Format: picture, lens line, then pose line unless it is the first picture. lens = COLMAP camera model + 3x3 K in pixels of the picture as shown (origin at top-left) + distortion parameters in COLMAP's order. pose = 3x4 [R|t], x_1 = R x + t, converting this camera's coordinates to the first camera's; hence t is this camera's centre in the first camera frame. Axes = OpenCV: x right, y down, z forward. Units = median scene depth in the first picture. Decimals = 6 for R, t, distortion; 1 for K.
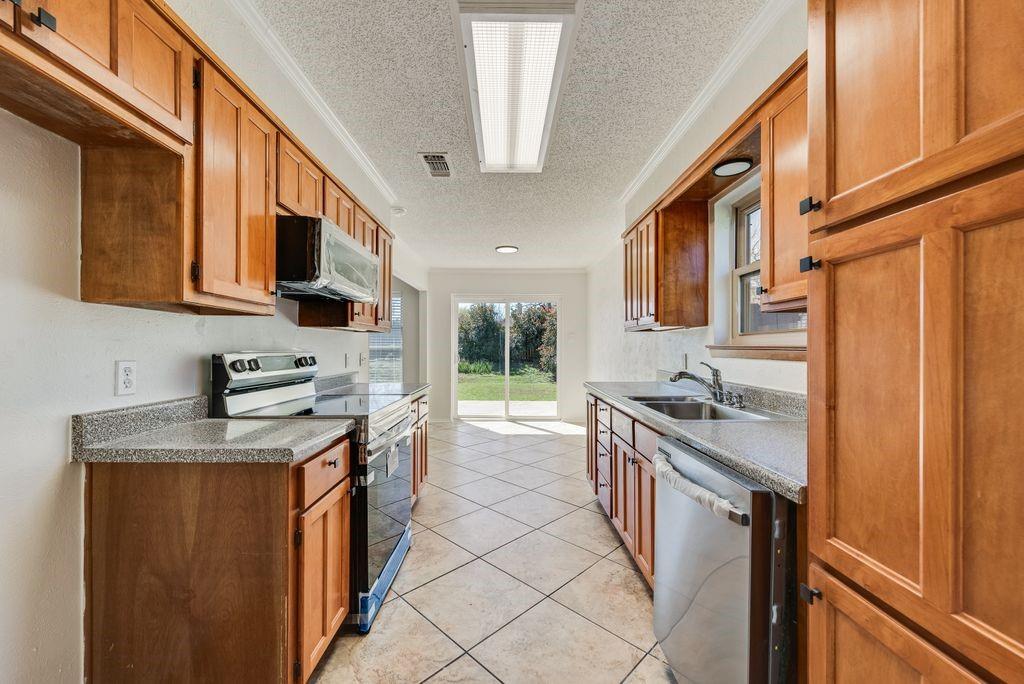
lens RADIAL K [[399.9, 0, 522.4], [0, 399.9, 346.6], [0, 0, 1]] dist [0.013404, -0.003607]
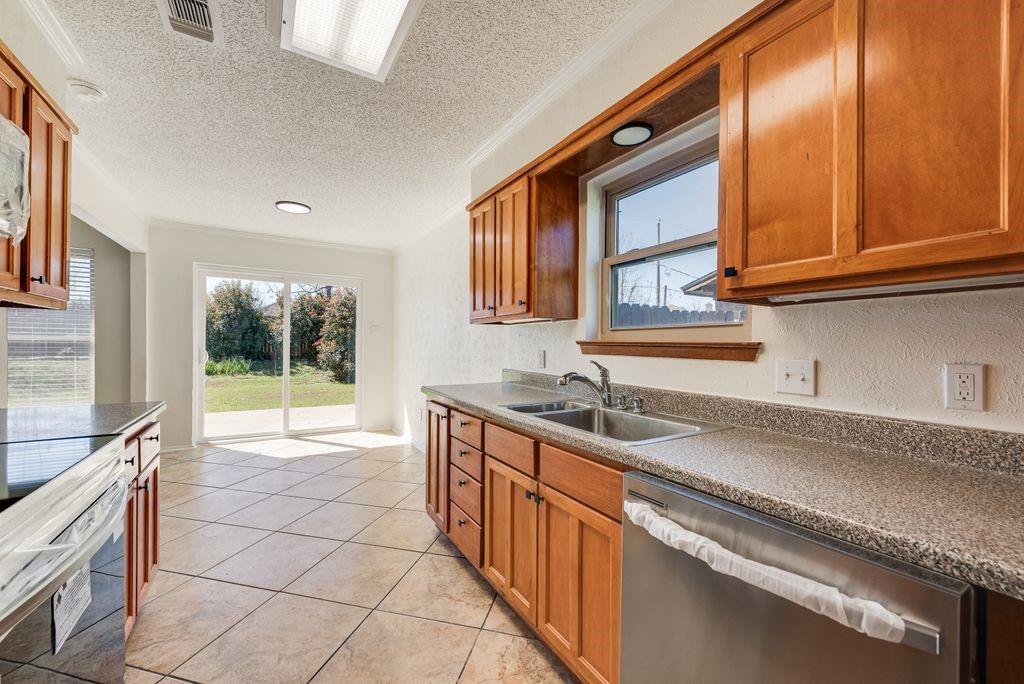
lens RADIAL K [[399.9, 0, 513.3], [0, 399.9, 347.5], [0, 0, 1]] dist [0.013404, -0.003607]
pose [[0.869690, 0.003962, 0.493583, -0.094416], [-0.010203, 0.999898, 0.009950, 0.003450], [-0.493493, -0.013690, 0.869642, 0.291302]]
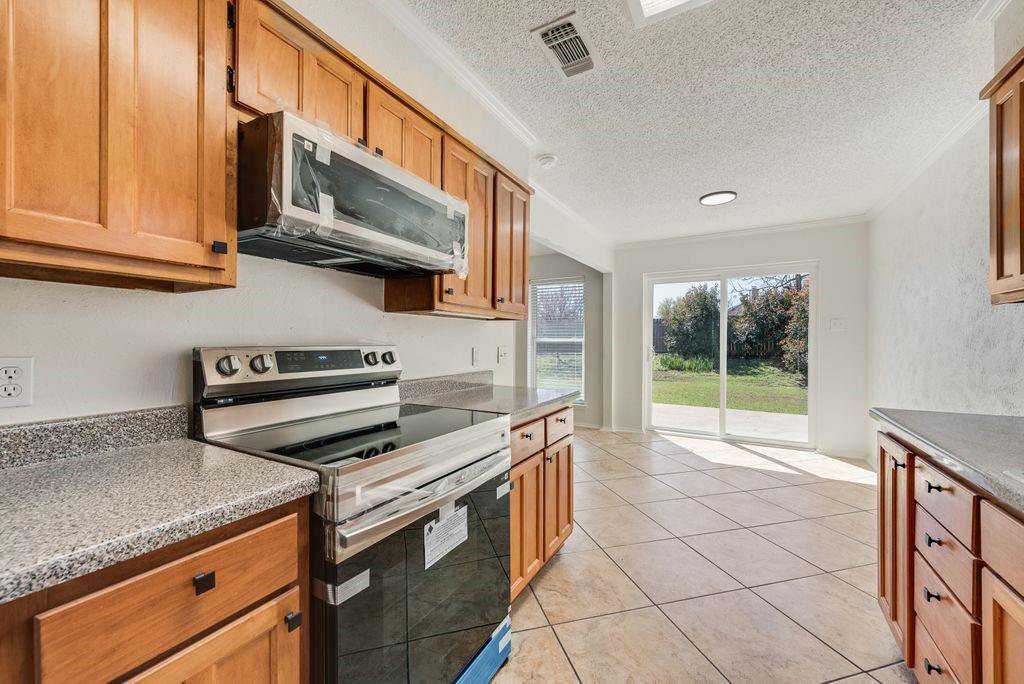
lens RADIAL K [[399.9, 0, 511.2], [0, 399.9, 343.0], [0, 0, 1]] dist [0.013404, -0.003607]
pose [[0.850377, 0.002594, -0.526167, 0.044739], [0.000970, 0.999978, 0.006498, 0.003883], [0.526172, -0.006036, 0.850357, 0.410984]]
